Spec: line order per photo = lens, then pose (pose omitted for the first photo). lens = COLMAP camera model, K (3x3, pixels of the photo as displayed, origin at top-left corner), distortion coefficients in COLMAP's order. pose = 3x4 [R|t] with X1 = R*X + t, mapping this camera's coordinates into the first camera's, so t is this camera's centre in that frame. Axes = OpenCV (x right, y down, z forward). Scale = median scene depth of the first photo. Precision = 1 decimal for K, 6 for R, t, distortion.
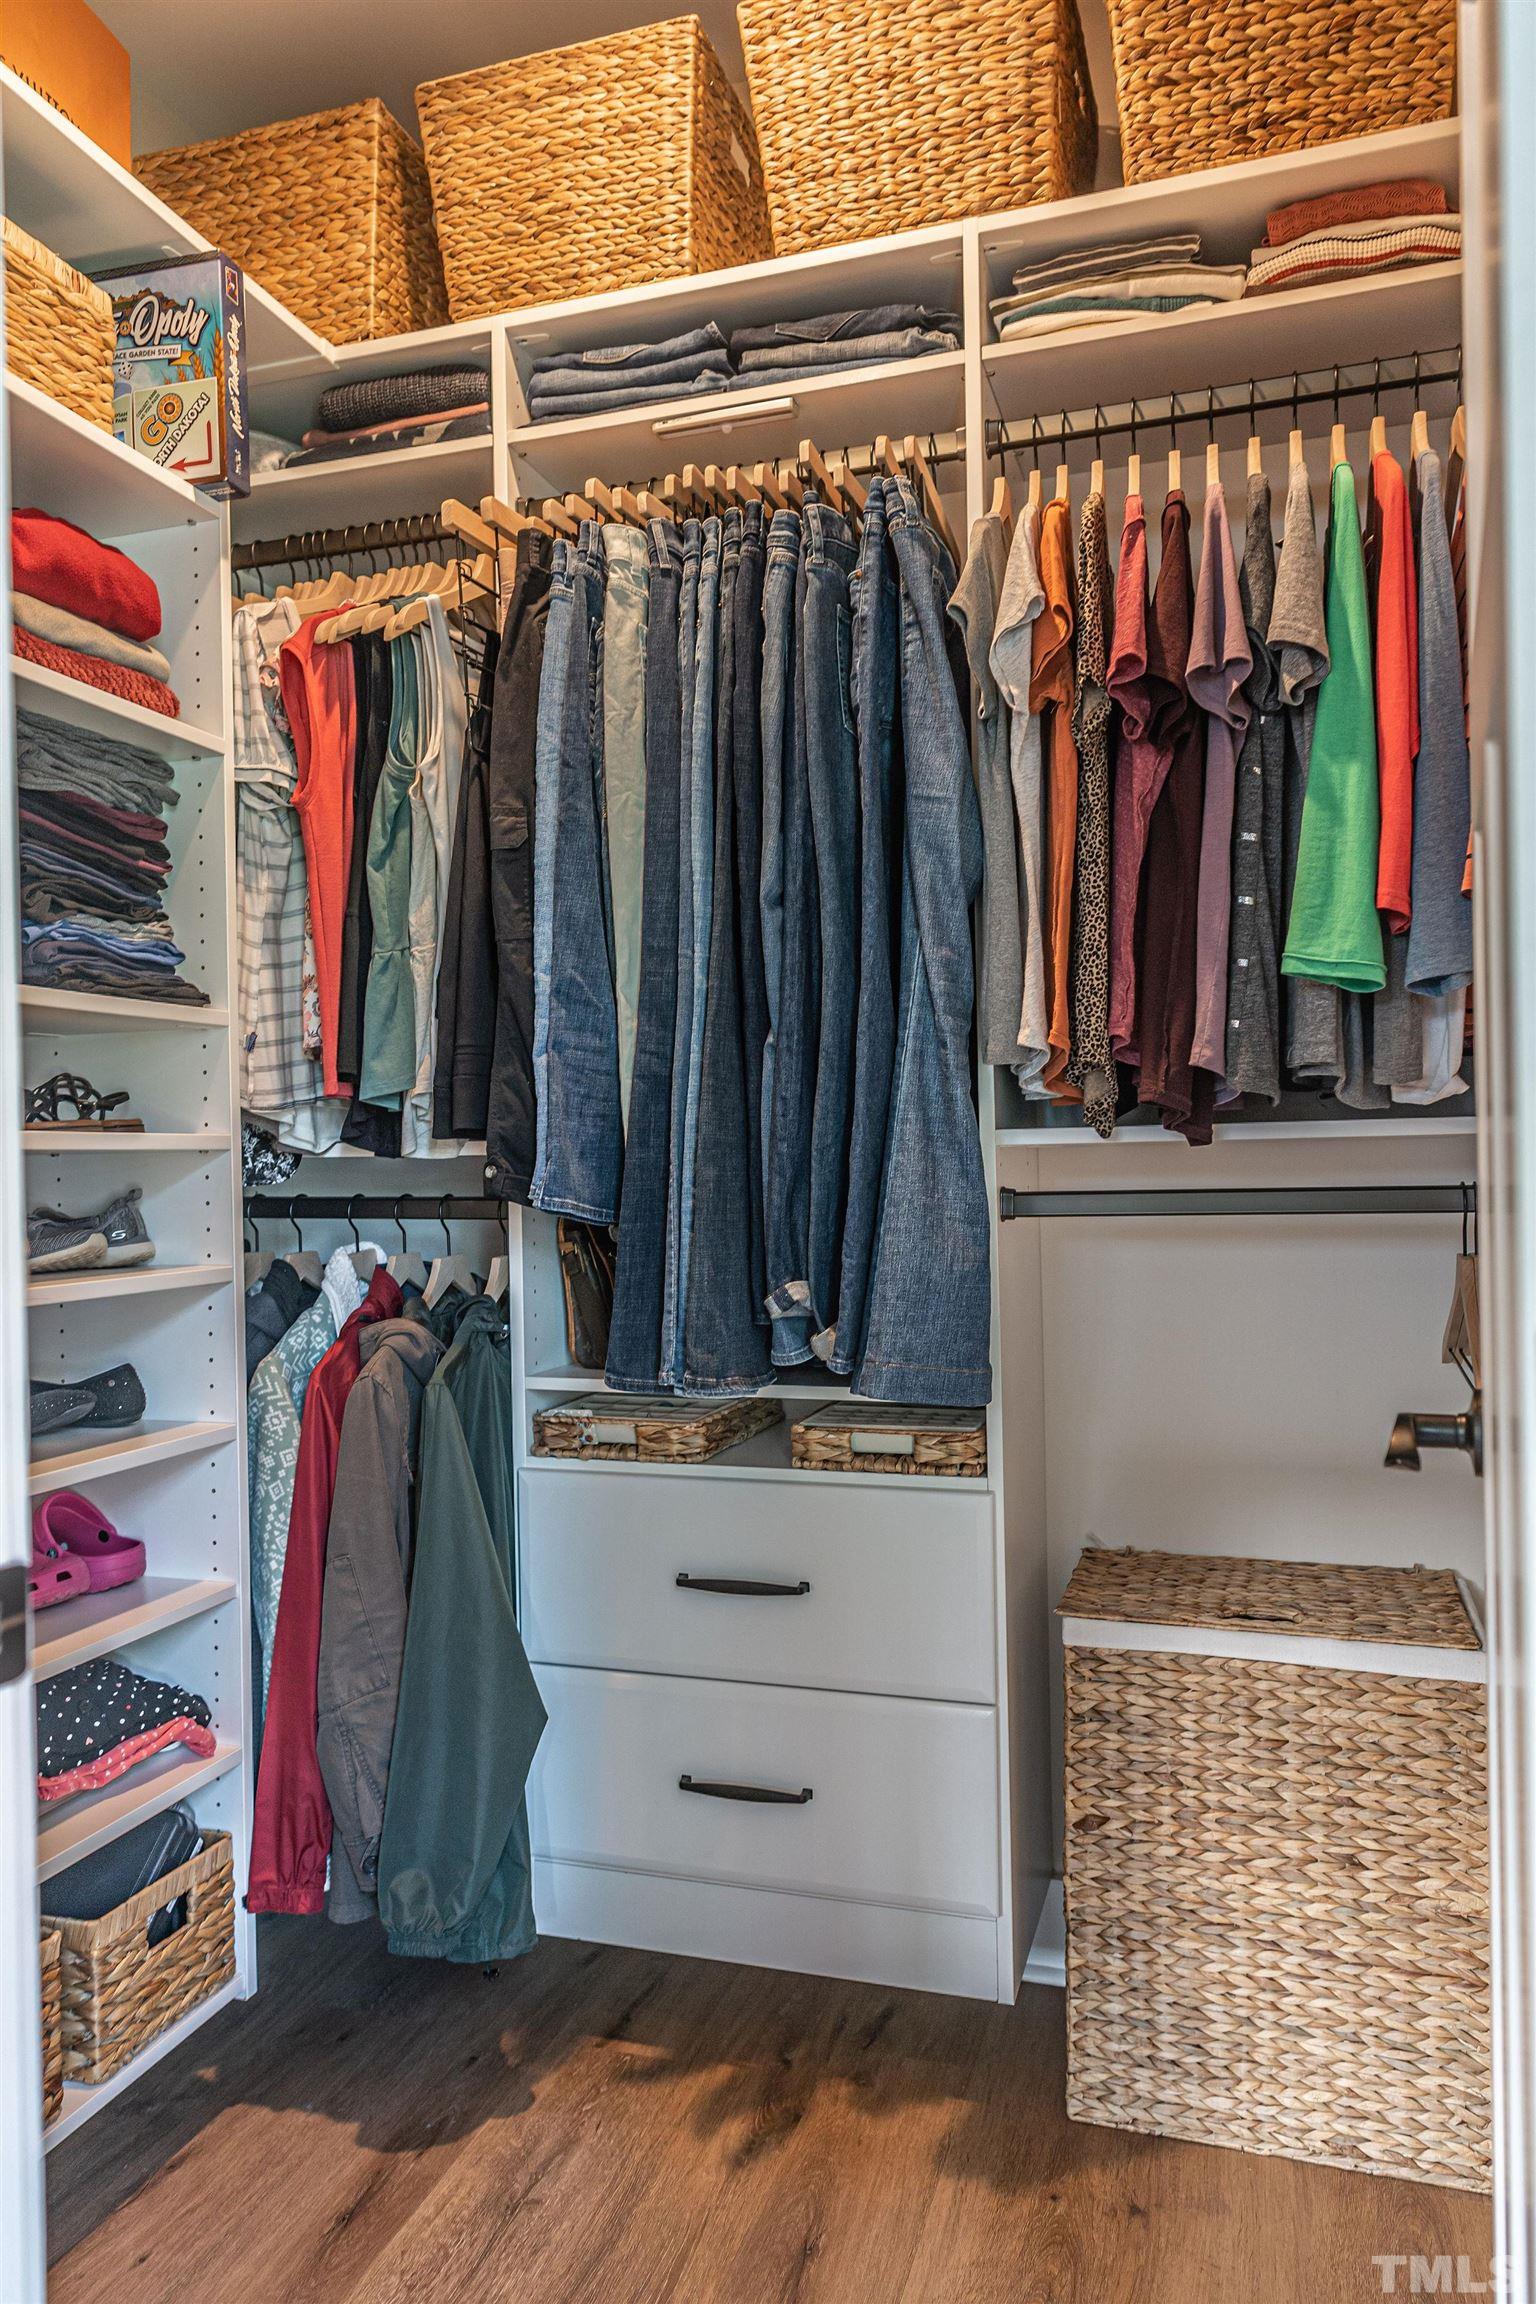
lens RADIAL K [[1535.2, 0, 773.6], [0, 1535.2, 1147.8], [0, 0, 1]] dist [0.001250, 0.003996]
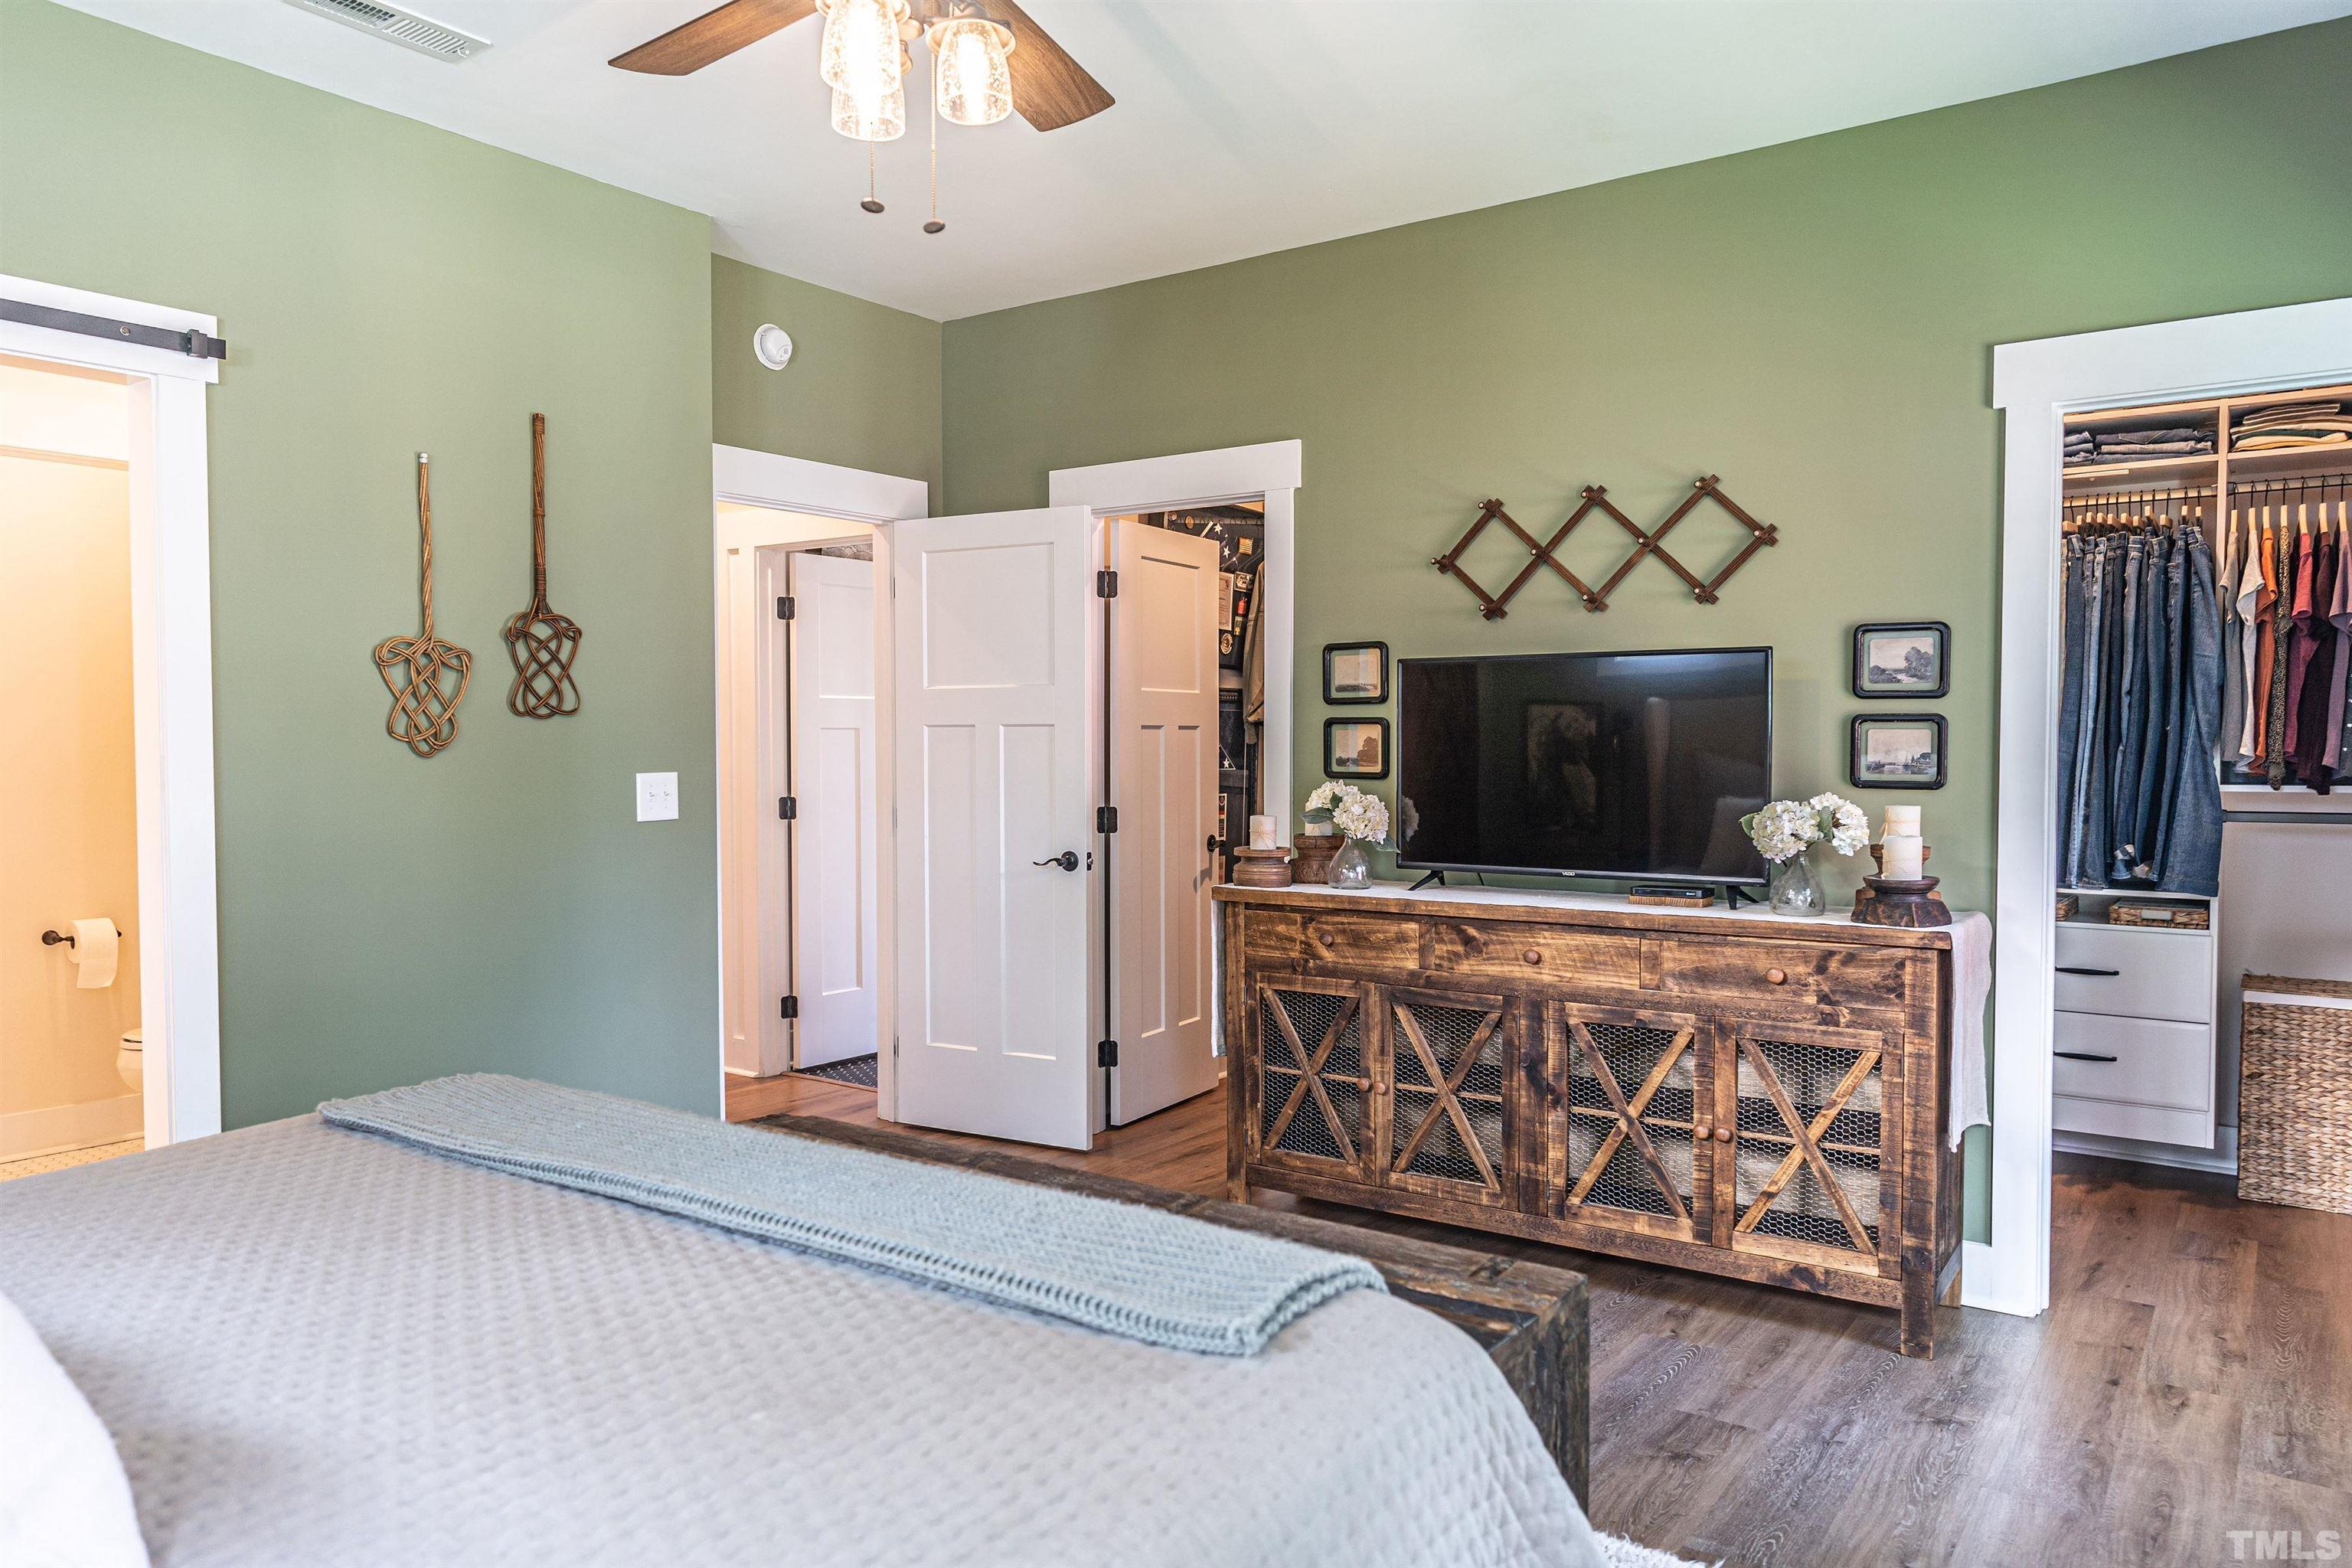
lens RADIAL K [[1567.2, 0, 1179.3], [0, 1567.2, 790.4], [0, 0, 1]] dist [0.001250, 0.003996]
pose [[0.950866, 0.023664, -0.308697, -0.675707], [-0.009499, 0.998835, 0.047309, -0.108566], [0.309457, -0.042052, 0.949983, -1.917338]]
